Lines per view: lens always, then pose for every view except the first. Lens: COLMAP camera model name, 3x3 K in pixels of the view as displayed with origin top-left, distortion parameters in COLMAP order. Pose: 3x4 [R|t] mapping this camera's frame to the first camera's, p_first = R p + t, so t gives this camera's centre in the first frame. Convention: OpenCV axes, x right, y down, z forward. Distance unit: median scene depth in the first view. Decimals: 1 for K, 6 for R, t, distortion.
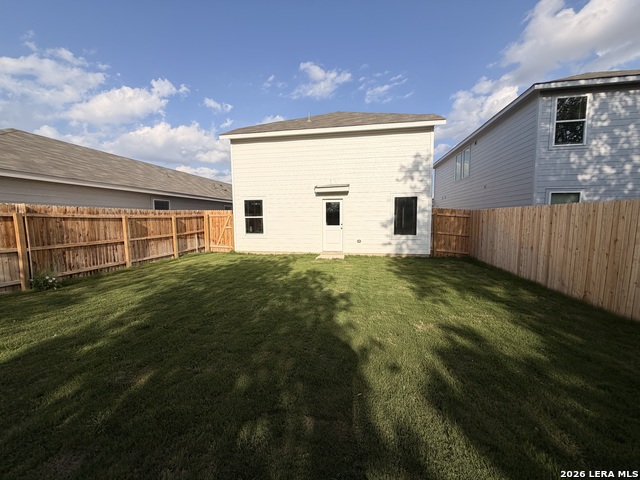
lens RADIAL K [[253.8, 0, 316.1], [0, 253.8, 238.6], [0, 0, 1]] dist [-0.002519, 0.001006]
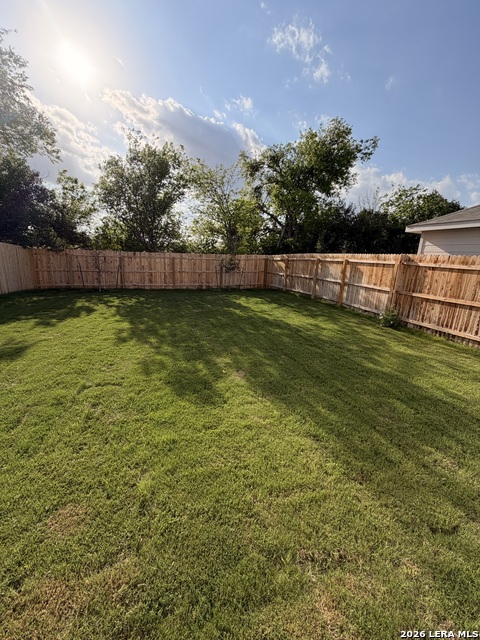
lens RADIAL K [[253.8, 0, 238.5], [0, 253.8, 319.5], [0, 0, 1]] dist [-0.002519, 0.001006]
pose [[-0.873746, 0.088913, -0.478187, 0.127561], [-0.078031, 0.944790, 0.318250, -0.137275], [0.480083, 0.315383, -0.818568, 1.419227]]
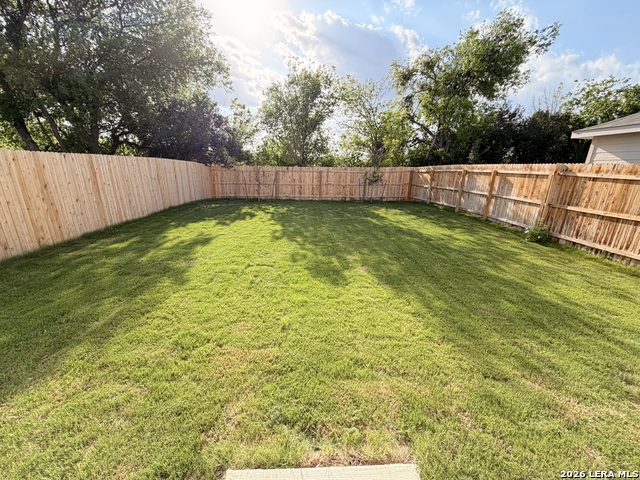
lens RADIAL K [[253.8, 0, 321.1], [0, 253.8, 245.0], [0, 0, 1]] dist [-0.002519, 0.001006]
pose [[-0.968864, 0.058130, -0.240672, 0.137940], [-0.037925, 0.925734, 0.376268, -0.153074], [0.244671, 0.373680, -0.894706, 1.552969]]
